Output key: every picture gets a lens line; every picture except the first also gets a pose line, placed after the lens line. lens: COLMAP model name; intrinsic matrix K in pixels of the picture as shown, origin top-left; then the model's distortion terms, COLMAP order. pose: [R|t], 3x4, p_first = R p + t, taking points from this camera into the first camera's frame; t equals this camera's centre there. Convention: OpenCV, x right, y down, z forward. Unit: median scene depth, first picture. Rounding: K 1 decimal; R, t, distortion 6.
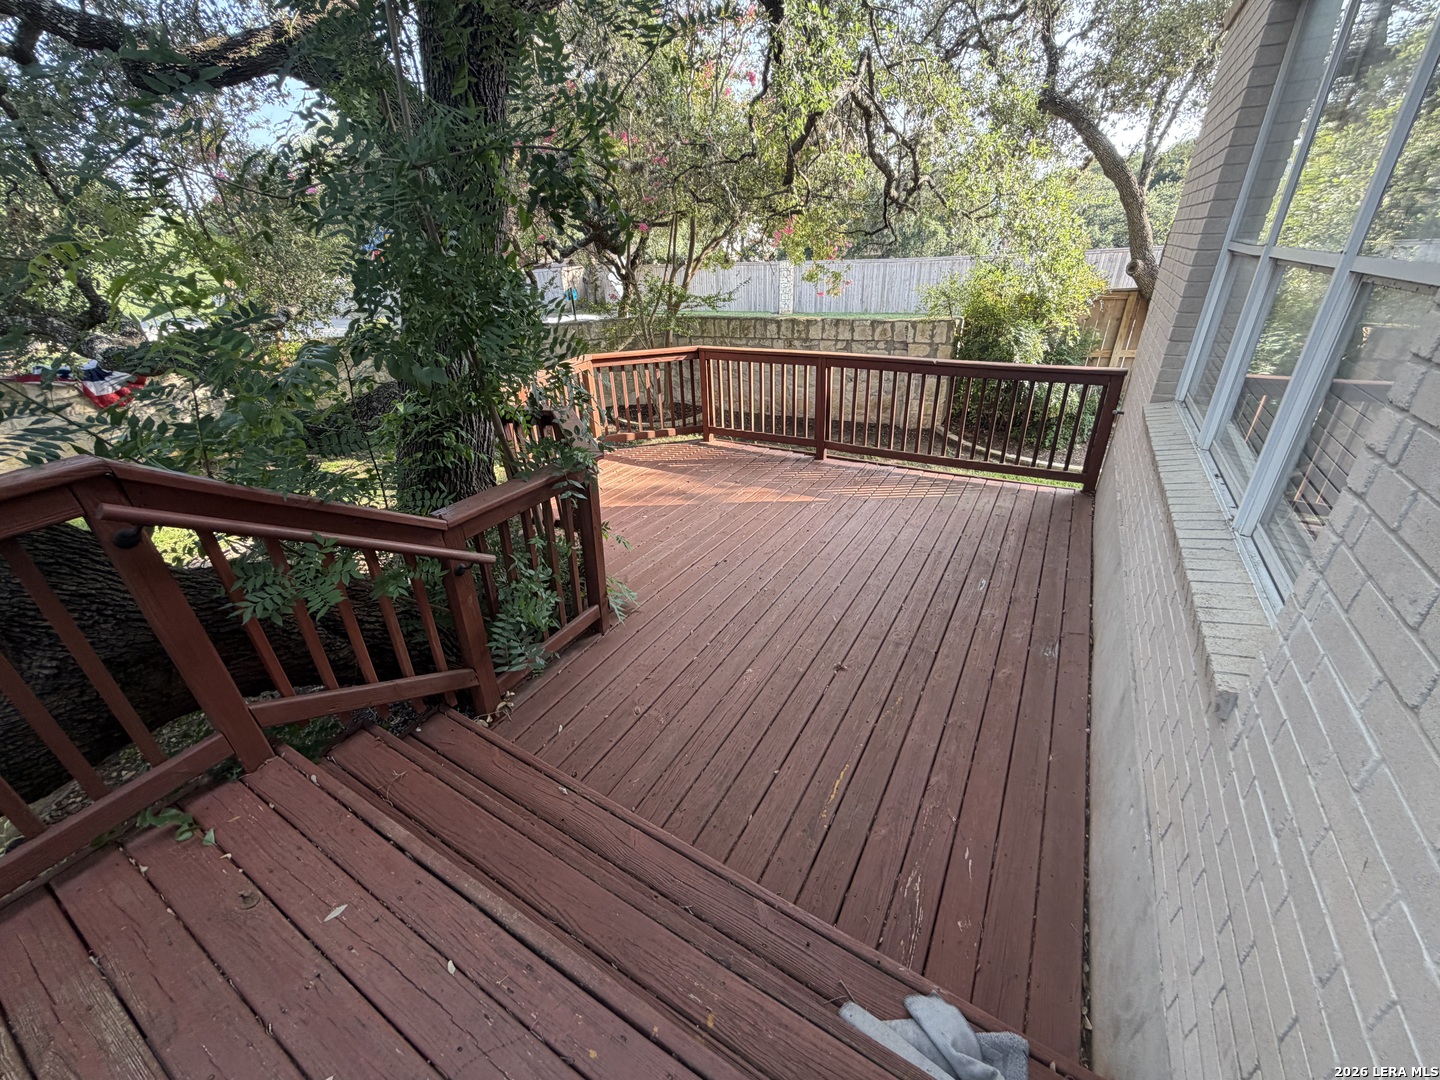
lens RADIAL K [[576.8, 0, 716.0], [0, 576.8, 541.9], [0, 0, 1]] dist [0.003810, 0.000056]
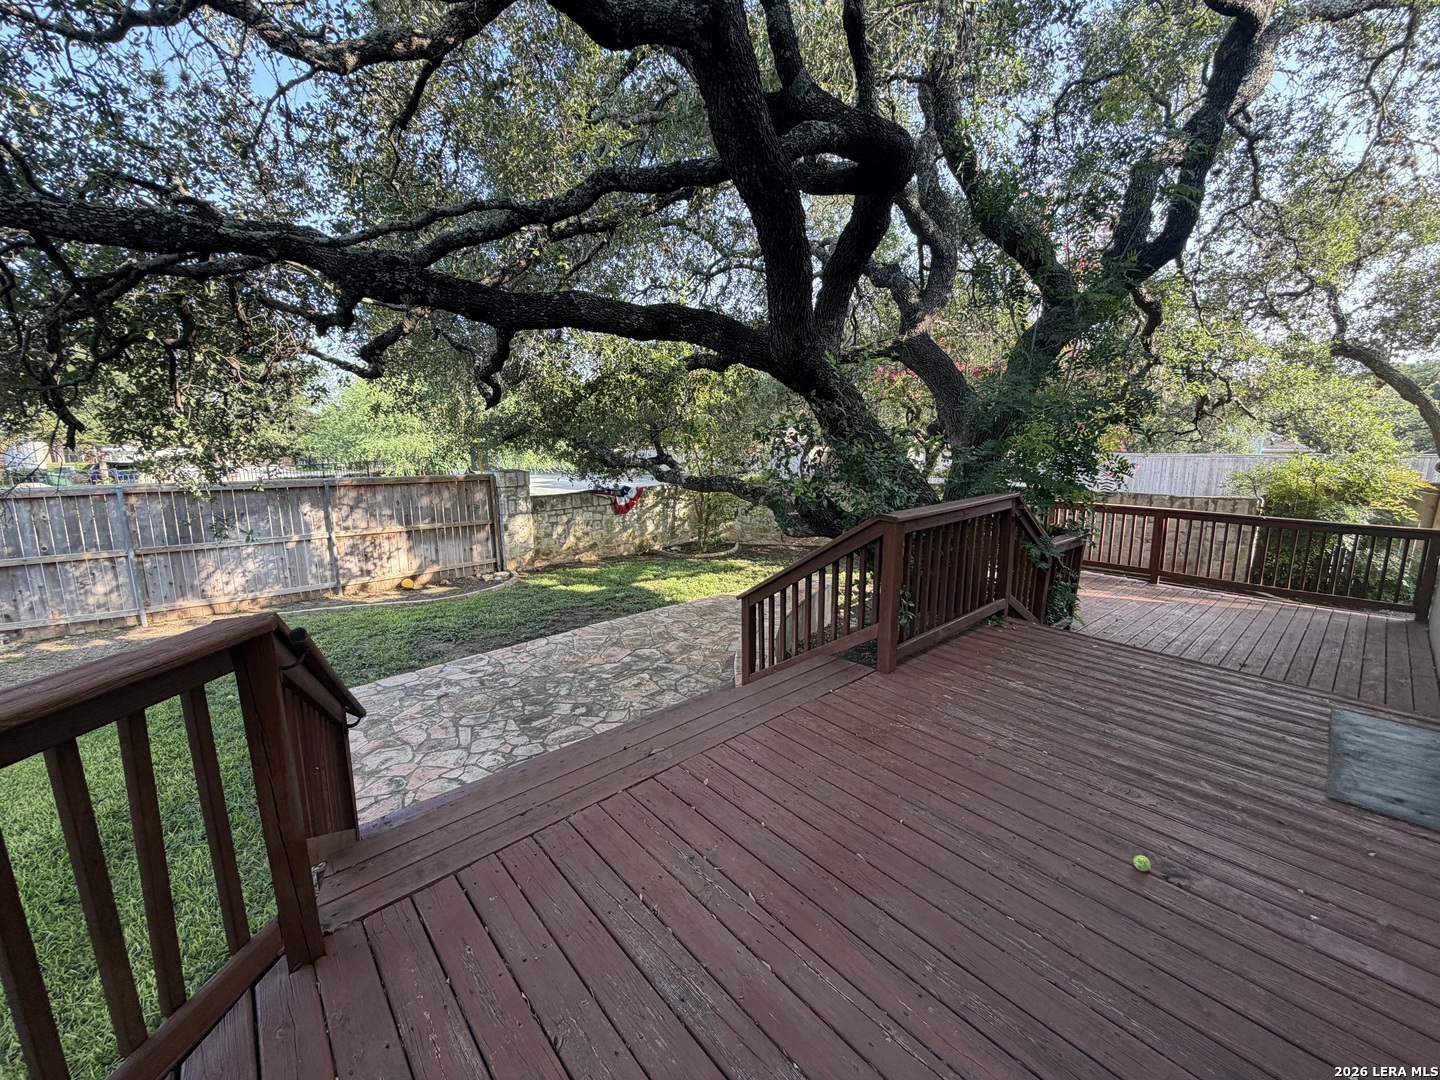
lens RADIAL K [[576.8, 0, 717.8], [0, 576.8, 536.0], [0, 0, 1]] dist [0.003810, 0.000056]
pose [[0.946933, 0.095906, -0.306789, -0.364675], [-0.180277, 0.948664, -0.259877, 0.274613], [0.266116, 0.301393, 0.915612, -0.520944]]
